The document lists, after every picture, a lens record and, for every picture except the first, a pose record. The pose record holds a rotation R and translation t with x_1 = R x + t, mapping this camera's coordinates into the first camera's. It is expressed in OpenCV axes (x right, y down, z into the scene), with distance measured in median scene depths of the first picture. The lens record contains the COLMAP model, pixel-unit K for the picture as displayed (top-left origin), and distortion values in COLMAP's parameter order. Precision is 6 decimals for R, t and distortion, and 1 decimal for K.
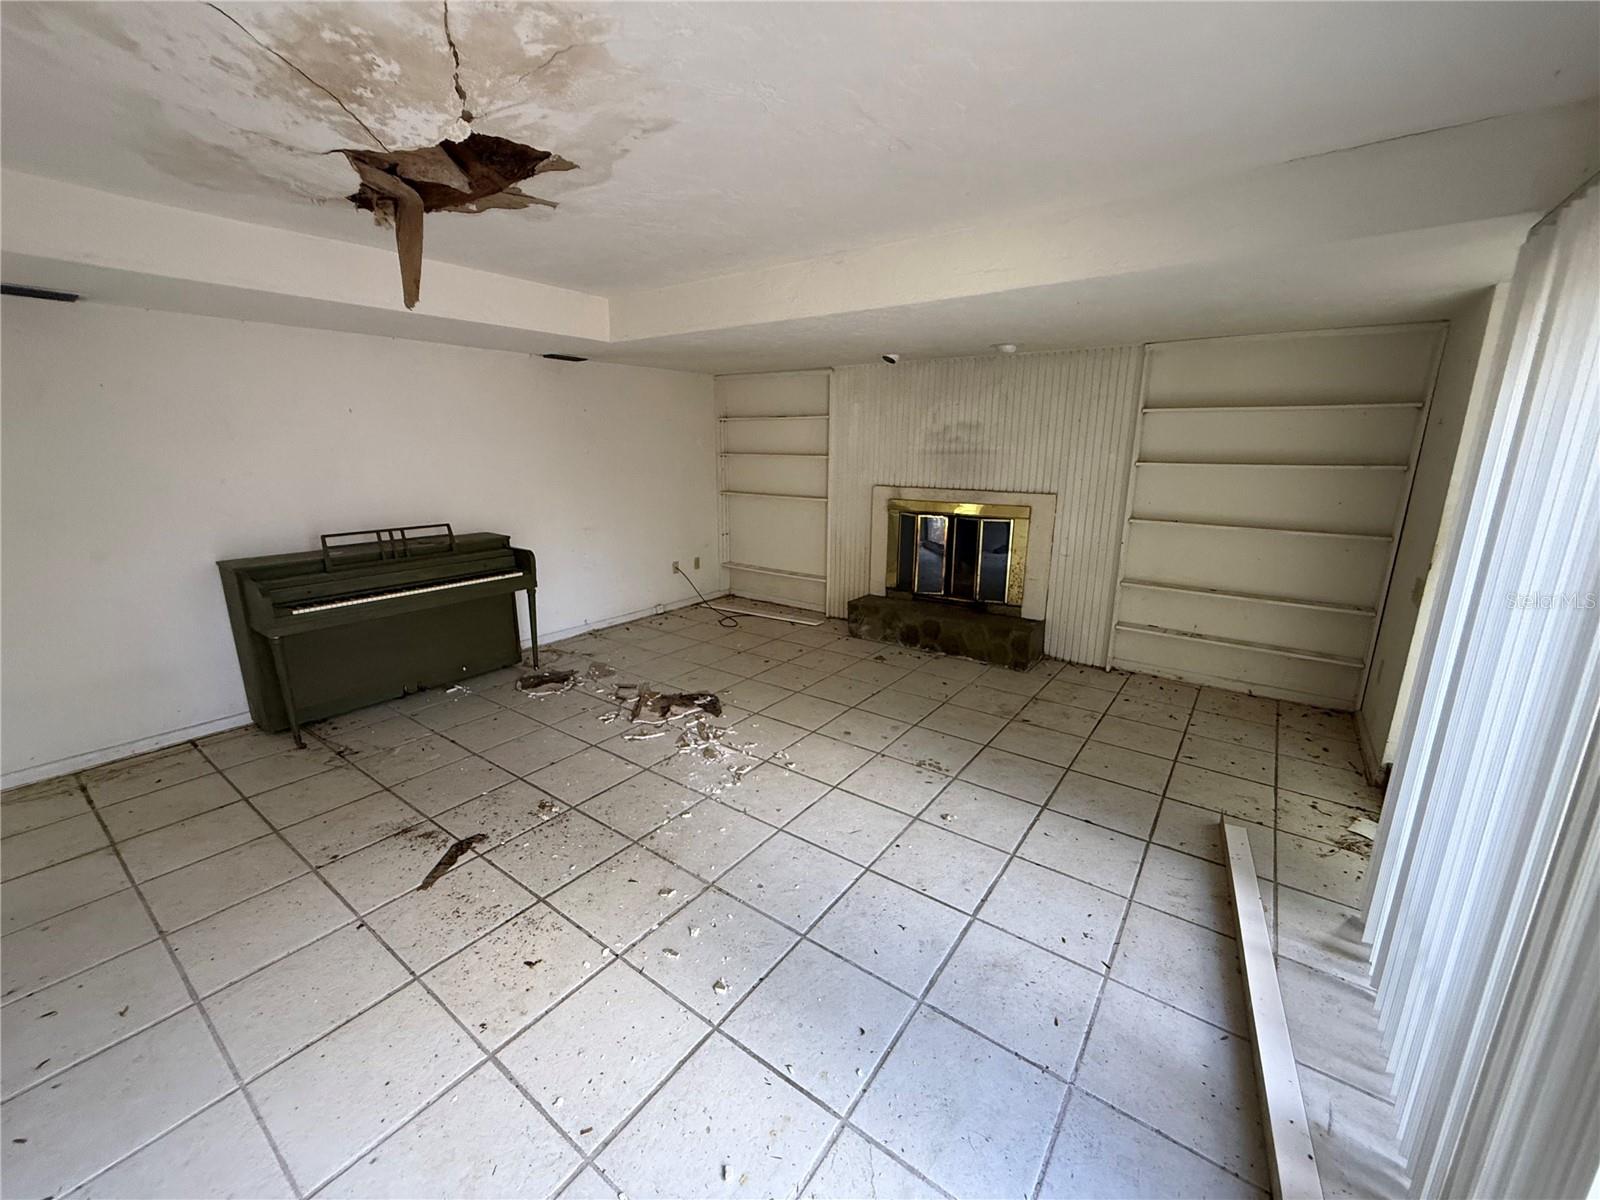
lens RADIAL K [[638.2, 0, 802.4], [0, 638.2, 599.0], [0, 0, 1]] dist [-0.000231, -0.000554]
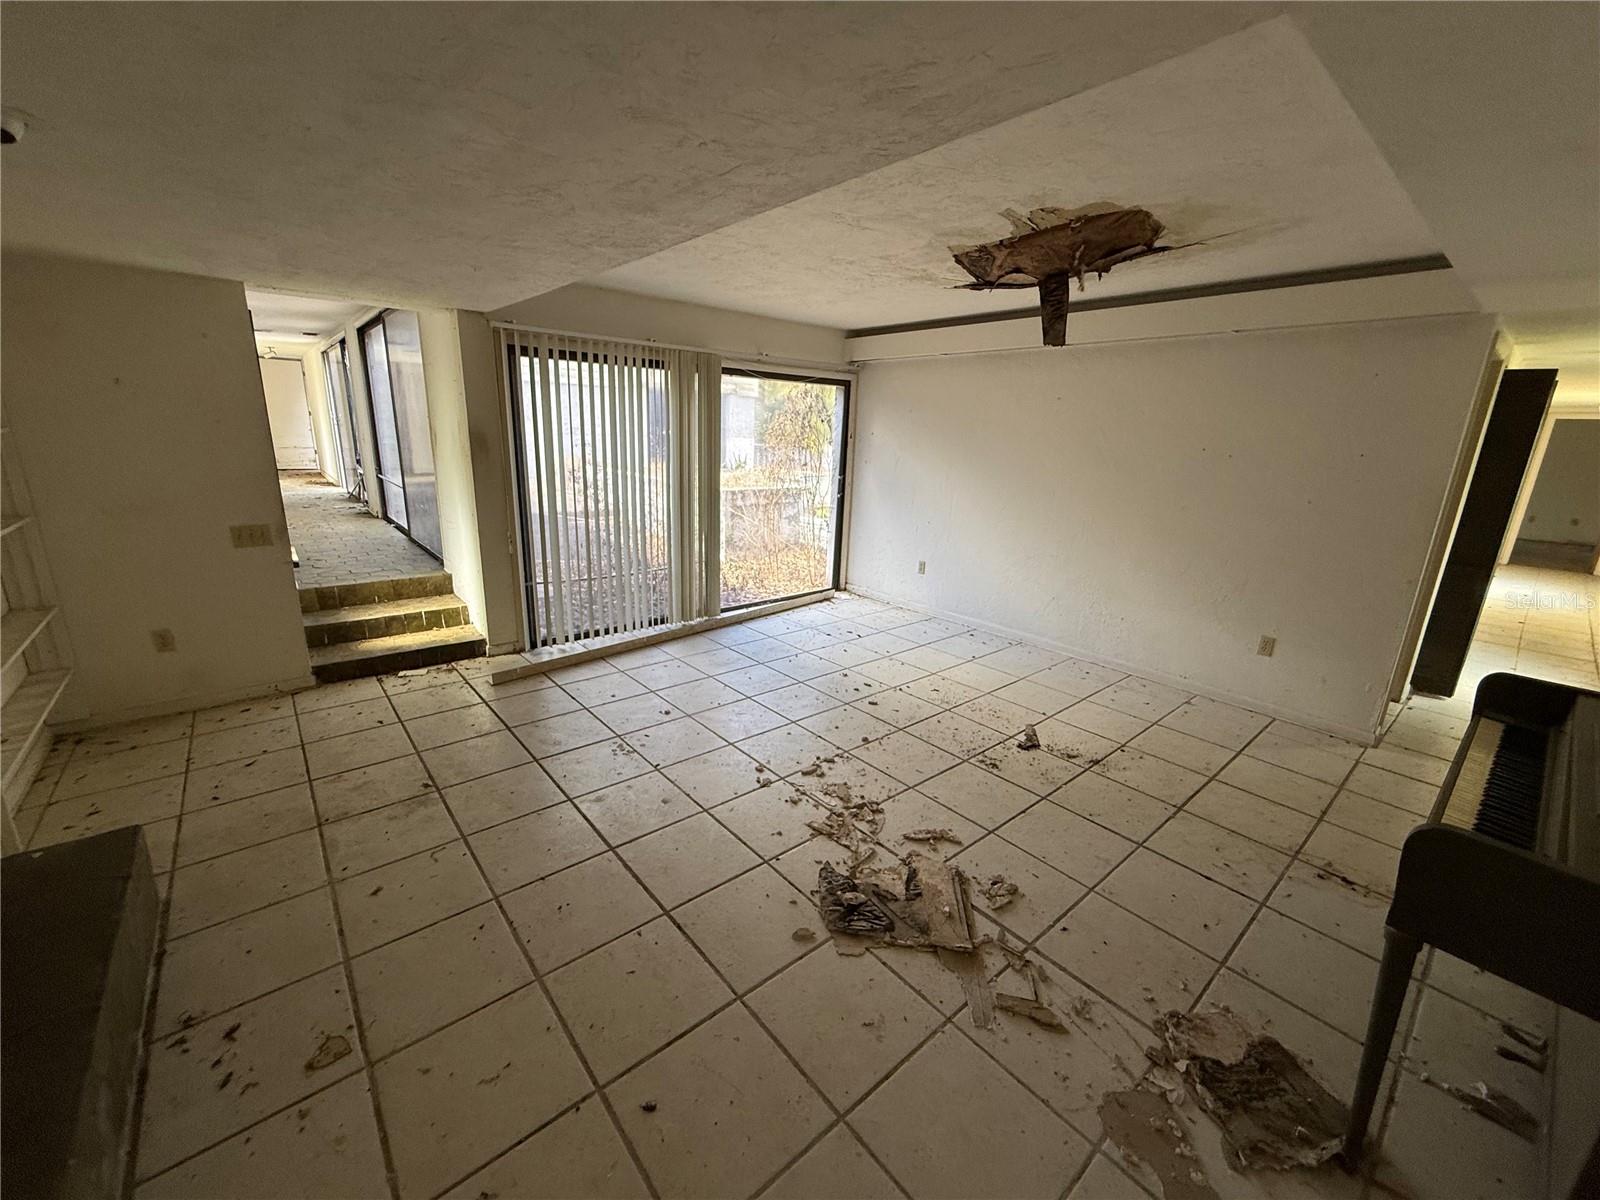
lens RADIAL K [[638.2, 0, 796.1], [0, 638.2, 597.6], [0, 0, 1]] dist [-0.000231, -0.000554]
pose [[-0.970847, -0.096010, 0.219633, -0.230960], [0.020344, 0.879970, 0.474593, -0.373234], [-0.238837, 0.465225, -0.852363, 1.515534]]
